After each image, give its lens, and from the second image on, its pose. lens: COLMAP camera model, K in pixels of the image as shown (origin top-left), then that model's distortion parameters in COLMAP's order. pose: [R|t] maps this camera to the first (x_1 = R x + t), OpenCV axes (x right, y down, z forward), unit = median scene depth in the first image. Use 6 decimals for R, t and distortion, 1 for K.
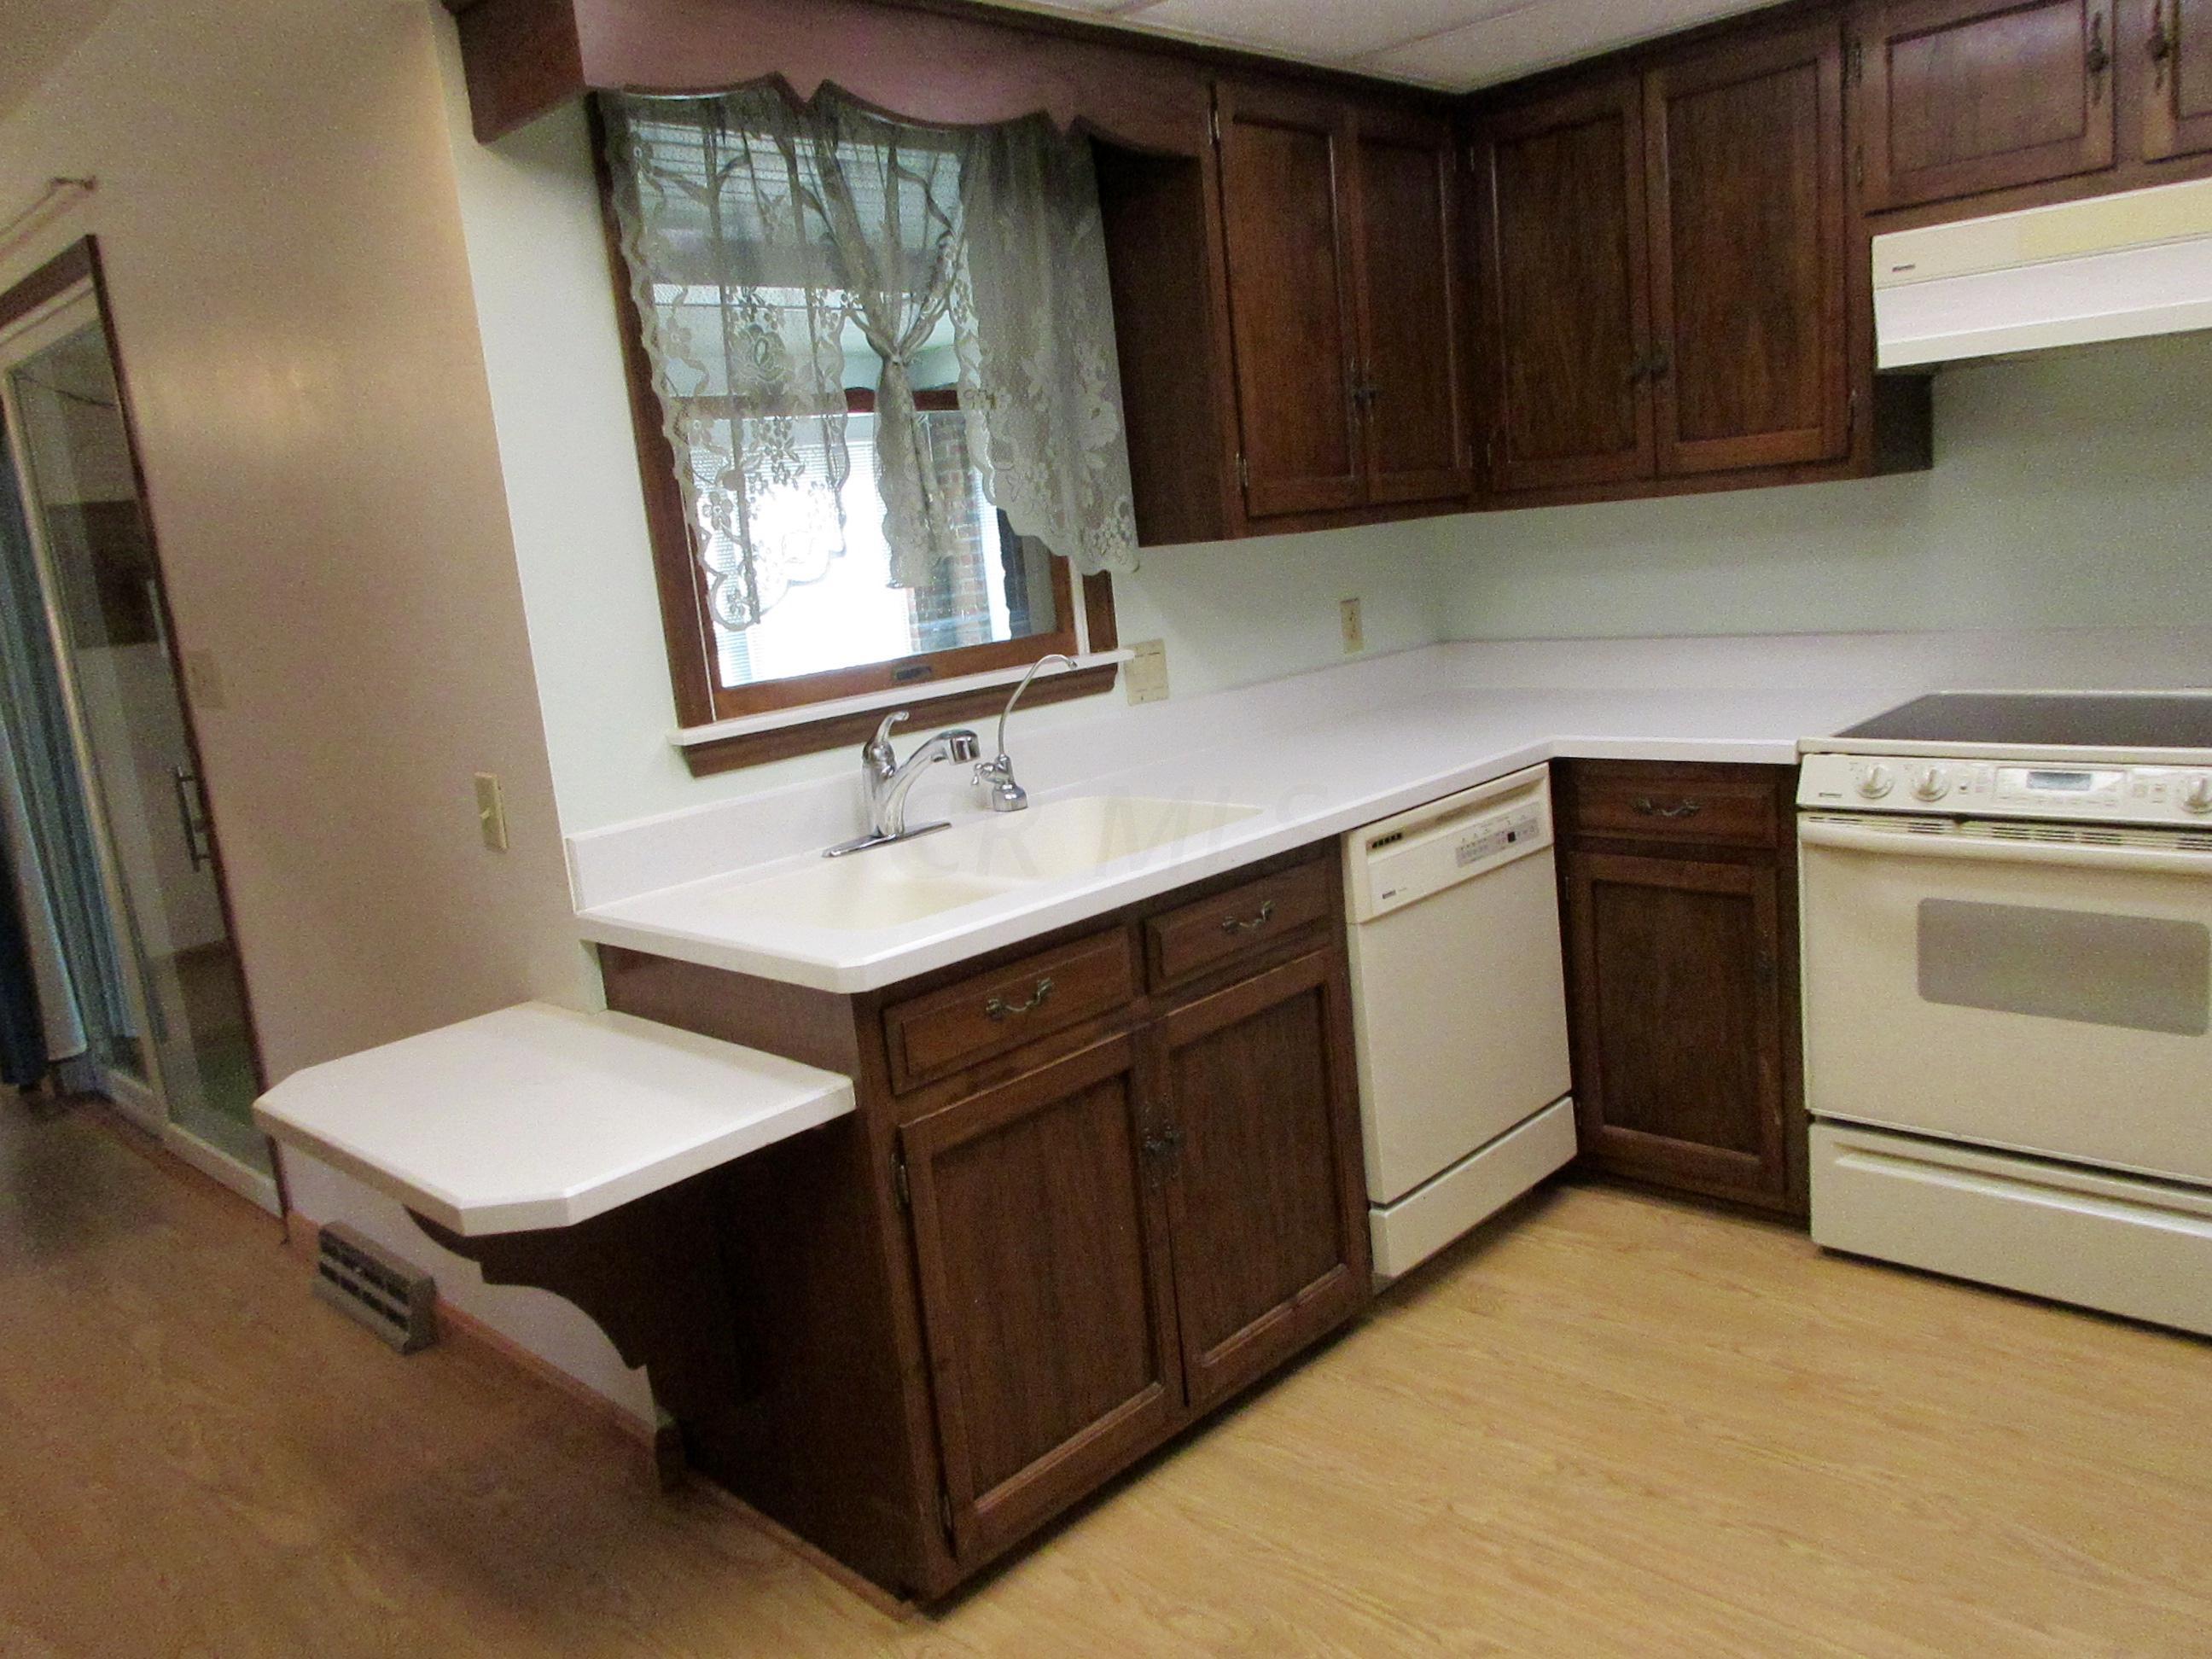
lens RADIAL K [[1649.4, 0, 1105.2], [0, 1649.4, 820.9], [0, 0, 1]] dist [0.002092, 0.007909]
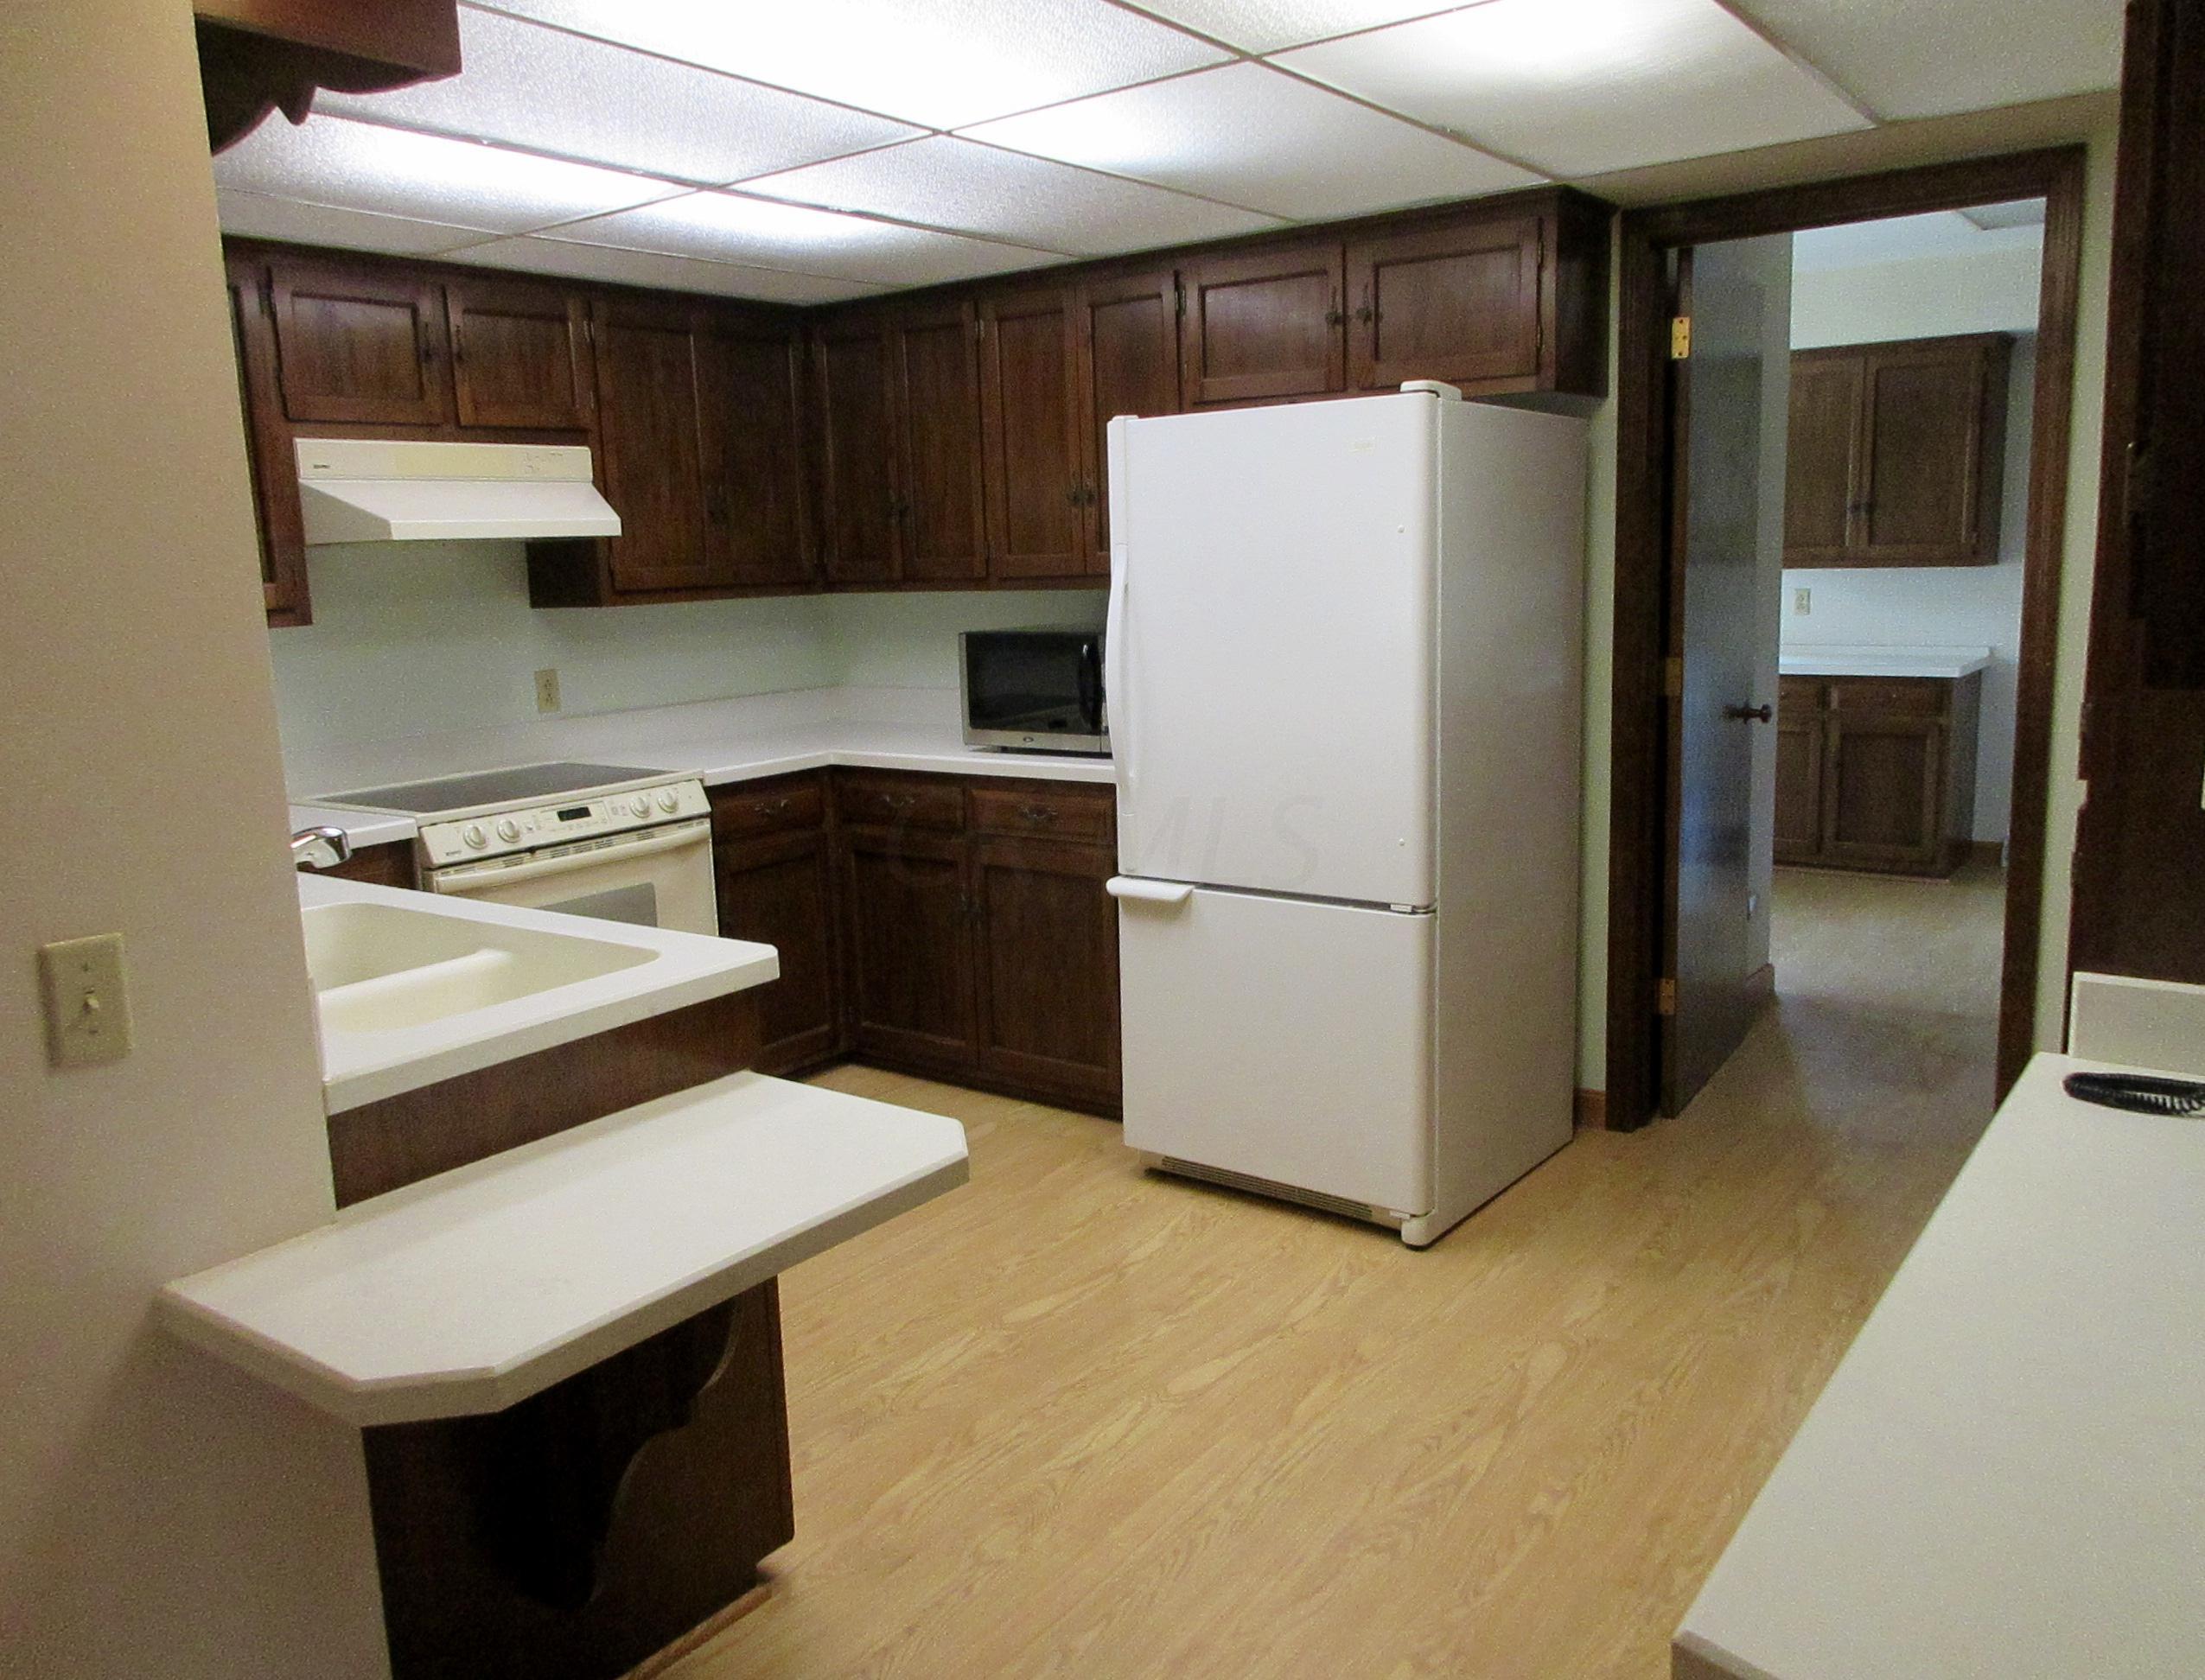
lens RADIAL K [[1685.9, 0, 1102.4], [0, 1685.9, 843.7], [0, 0, 1]] dist [0.016525, 0.003447]
pose [[-0.134315, -0.066142, 0.988729, -1.049371], [0.233834, 0.967477, 0.096485, -0.033817], [-0.962954, 0.244158, -0.114480, 0.702523]]
